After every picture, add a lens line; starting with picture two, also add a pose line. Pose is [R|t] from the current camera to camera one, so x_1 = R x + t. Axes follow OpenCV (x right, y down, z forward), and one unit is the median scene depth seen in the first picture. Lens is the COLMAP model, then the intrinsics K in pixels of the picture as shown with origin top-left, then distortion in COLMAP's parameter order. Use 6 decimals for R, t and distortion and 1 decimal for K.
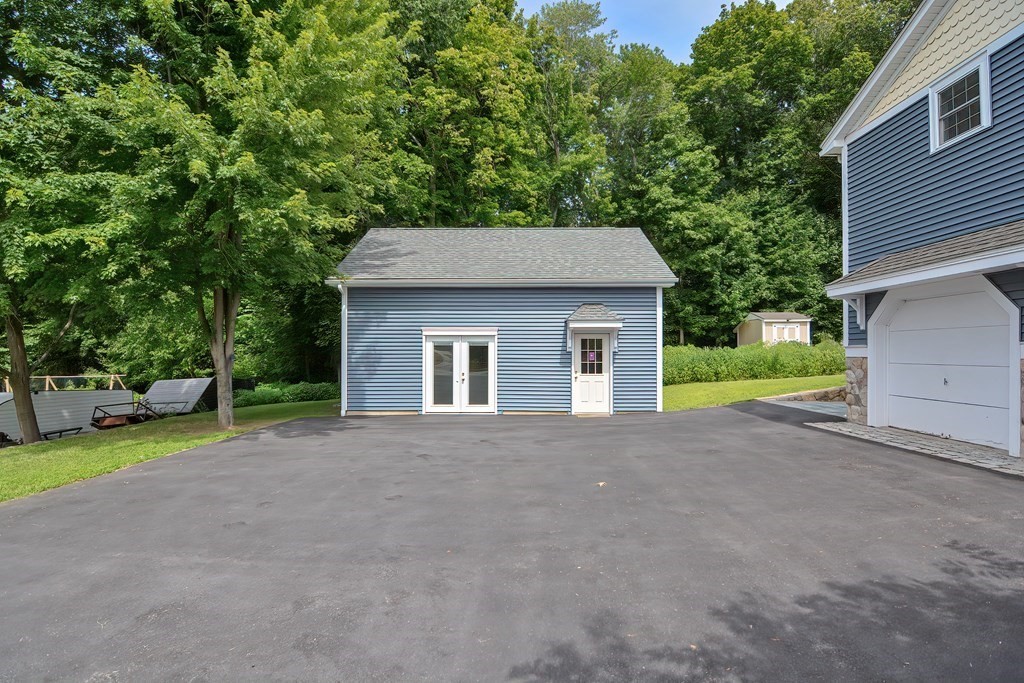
lens RADIAL K [[500.0, 0, 510.0], [0, 500.0, 345.9], [0, 0, 1]] dist [-0.001712, -0.008769]
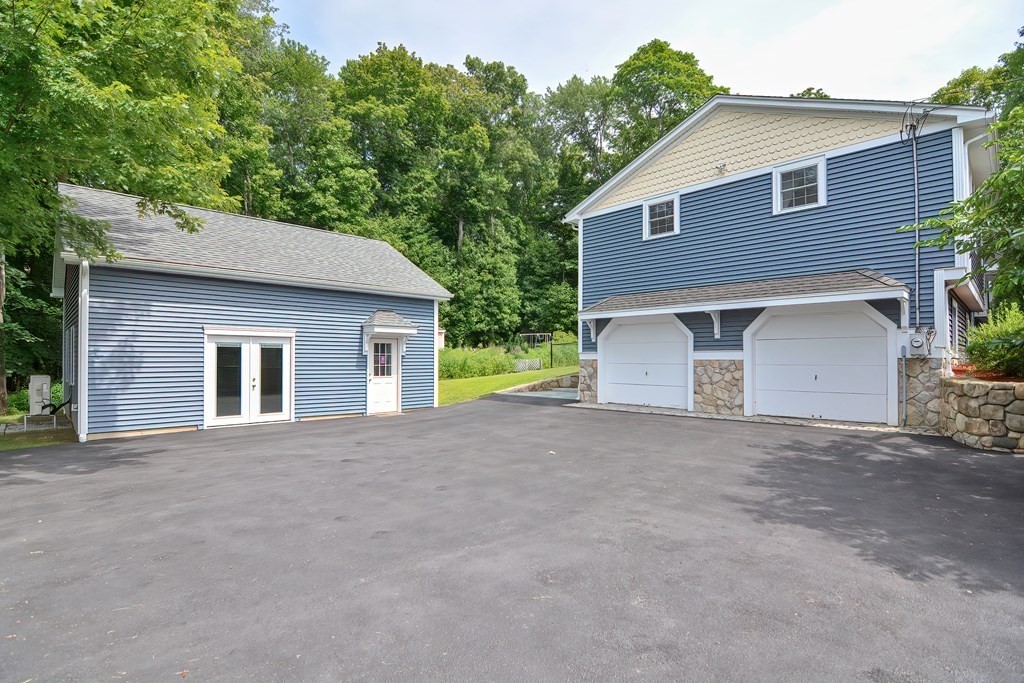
lens RADIAL K [[490.6, 0, 503.9], [0, 490.6, 357.7], [0, 0, 1]] dist [-0.005414, -0.001128]
pose [[0.716982, 0.002479, 0.697088, -0.383570], [-0.011898, 0.999892, 0.008681, 0.004652], [-0.696991, -0.014518, 0.716933, 0.065401]]
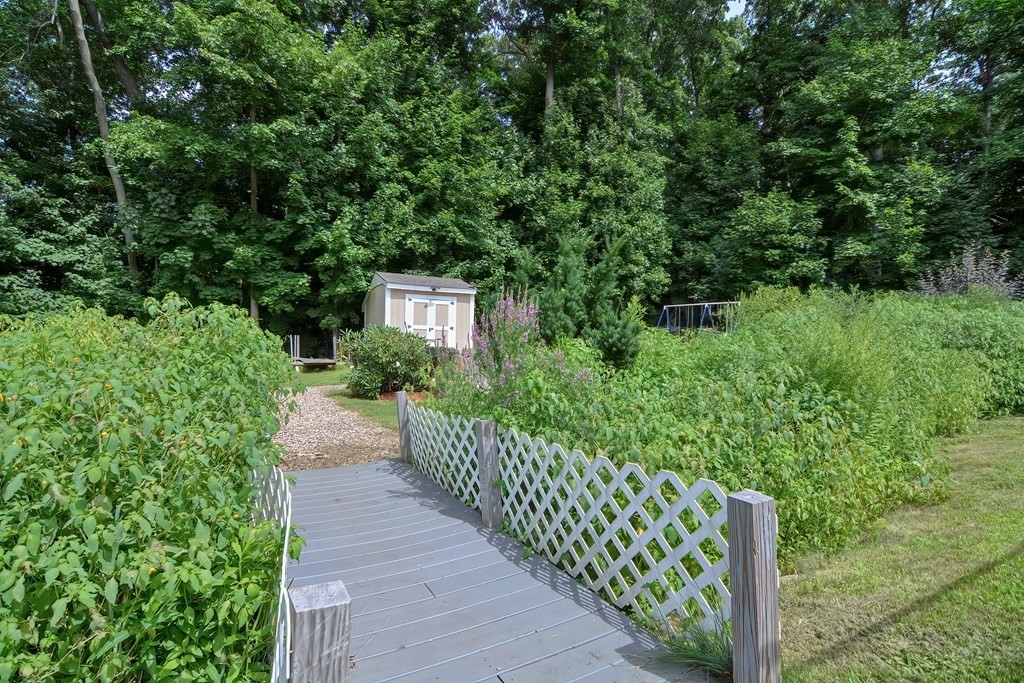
lens RADIAL K [[490.6, 0, 503.9], [0, 490.6, 357.7], [0, 0, 1]] dist [-0.005414, -0.001128]
pose [[0.897236, 0.014054, 0.441328, 1.076252], [-0.034868, 0.998627, 0.039086, -0.008426], [-0.440173, -0.050457, 0.896494, 1.389995]]
